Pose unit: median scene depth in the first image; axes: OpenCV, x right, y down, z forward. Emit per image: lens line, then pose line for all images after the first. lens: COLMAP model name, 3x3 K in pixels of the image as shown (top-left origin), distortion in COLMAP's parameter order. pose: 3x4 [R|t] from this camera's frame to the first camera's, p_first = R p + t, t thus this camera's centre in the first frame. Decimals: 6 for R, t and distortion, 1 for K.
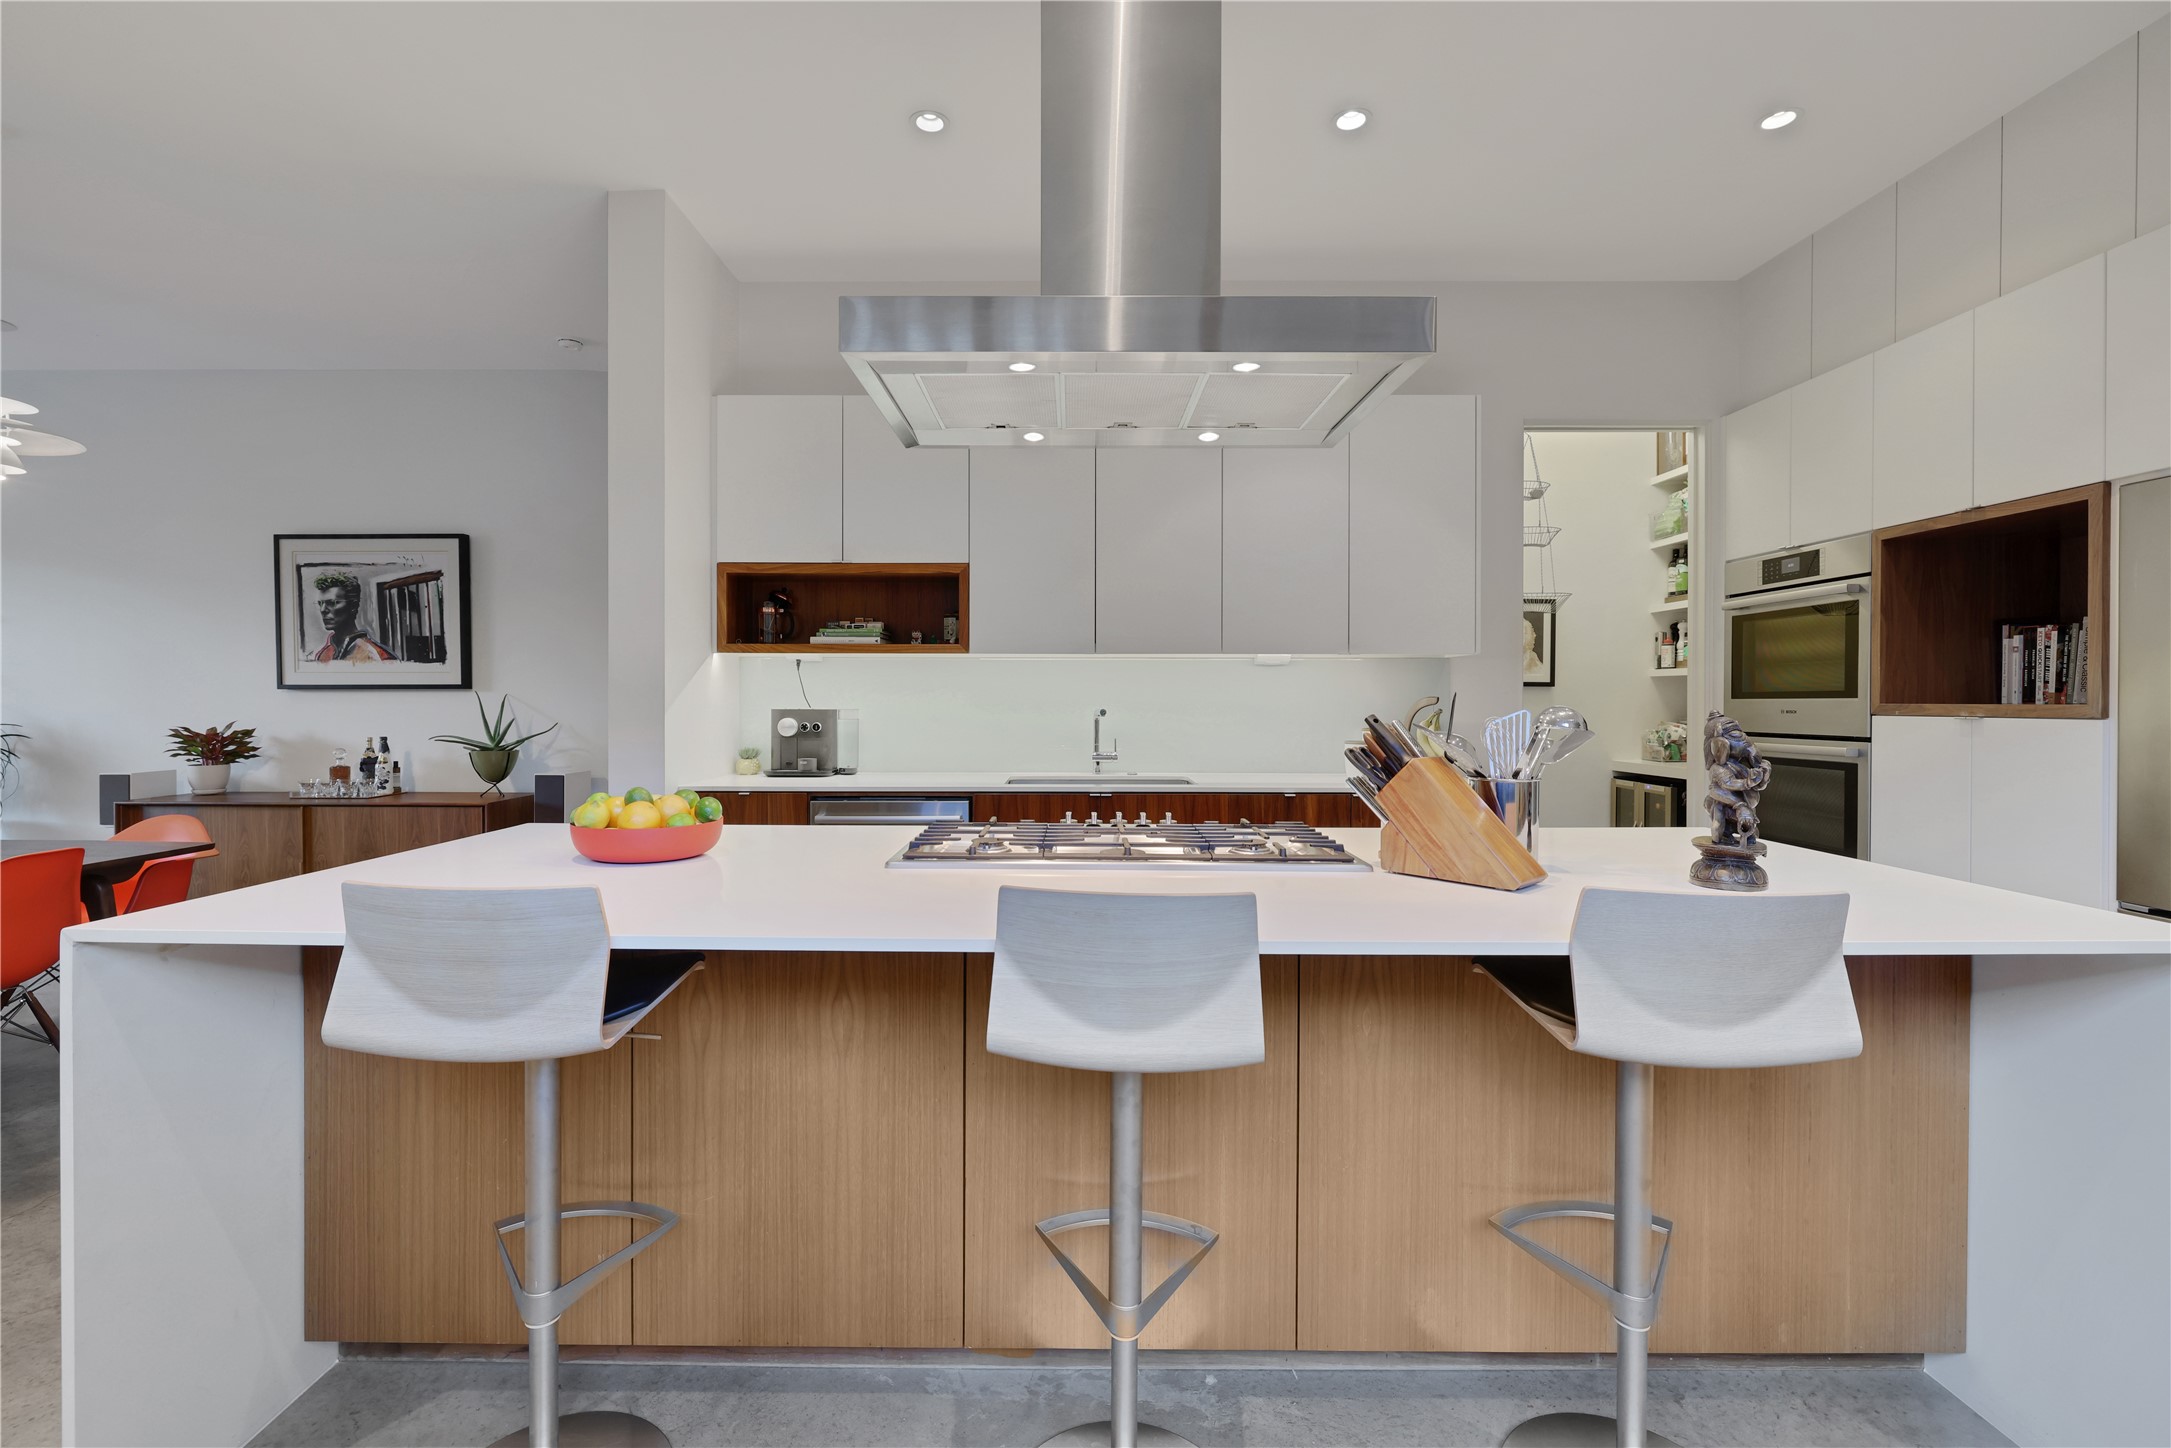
lens RADIAL K [[924.0, 0, 1076.1], [0, 924.0, 711.2], [0, 0, 1]] dist [0.005940, 0.000380]
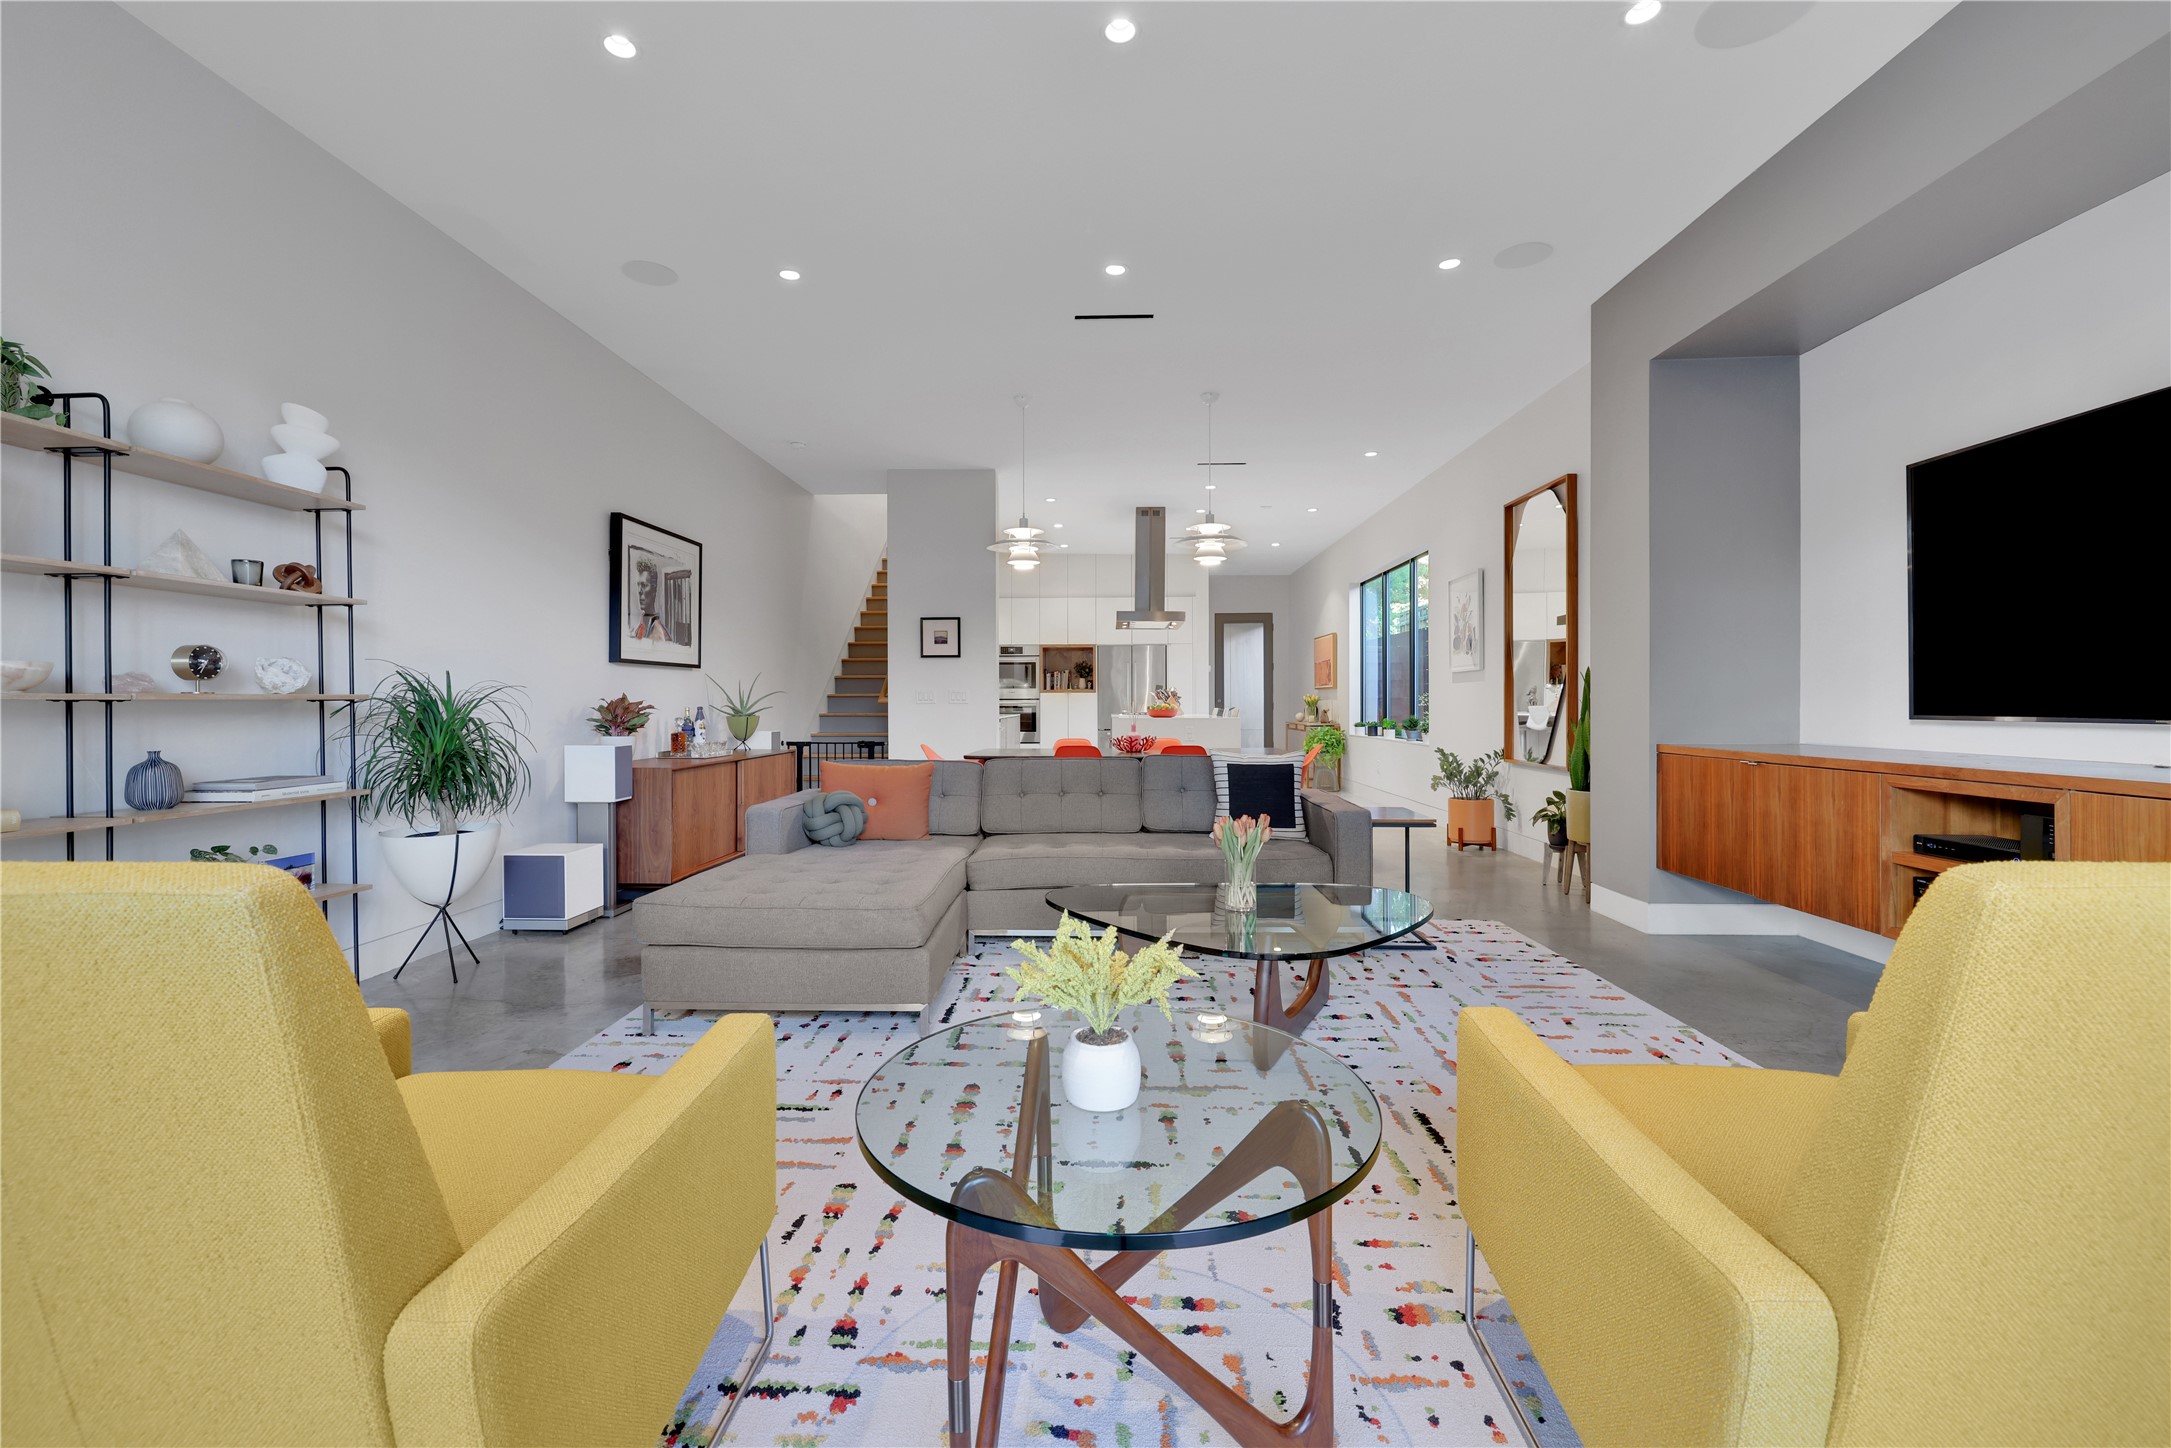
lens RADIAL K [[916.8, 0, 1059.4], [0, 916.8, 712.2], [0, 0, 1]] dist [-0.001641, 0.000439]
pose [[0.053578, -0.012091, 0.998490, -2.496222], [0.014246, 0.999834, 0.011343, 0.036367], [-0.998462, 0.013617, 0.053742, 0.616053]]
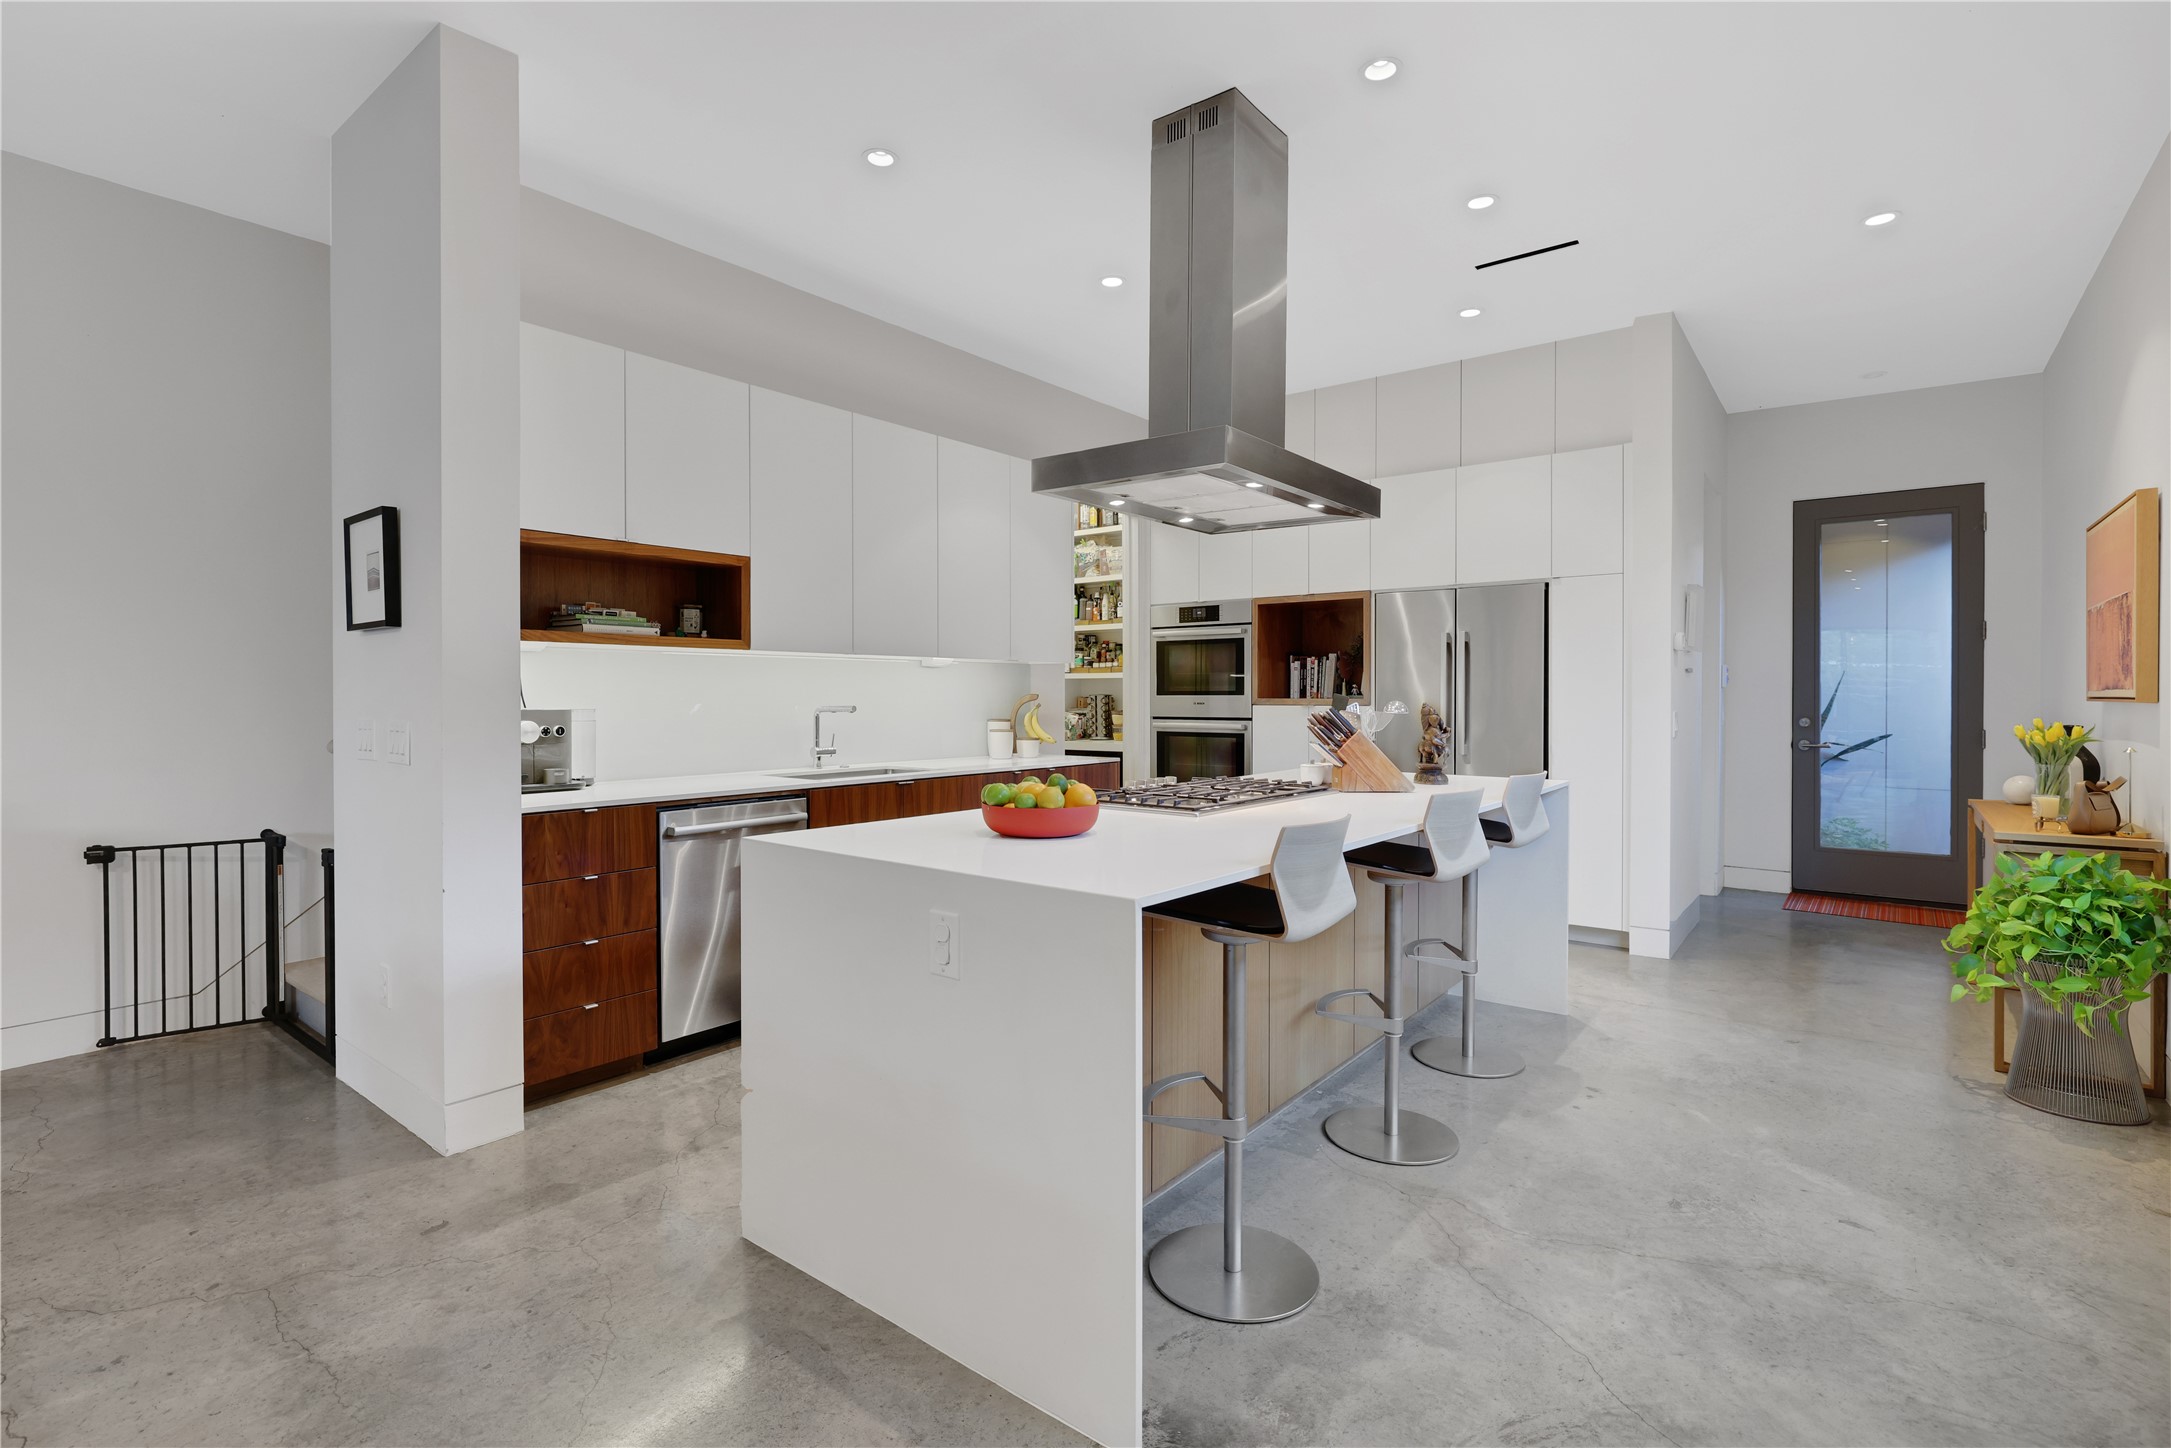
lens RADIAL K [[986.4, 0, 1050.8], [0, 986.4, 712.9], [0, 0, 1]] dist [-0.014449, 0.001366]
pose [[0.641526, -0.015360, 0.766948, -0.685401], [0.009962, 0.999882, 0.011693, -0.005240], [-0.767037, 0.000139, 0.641603, 0.091008]]
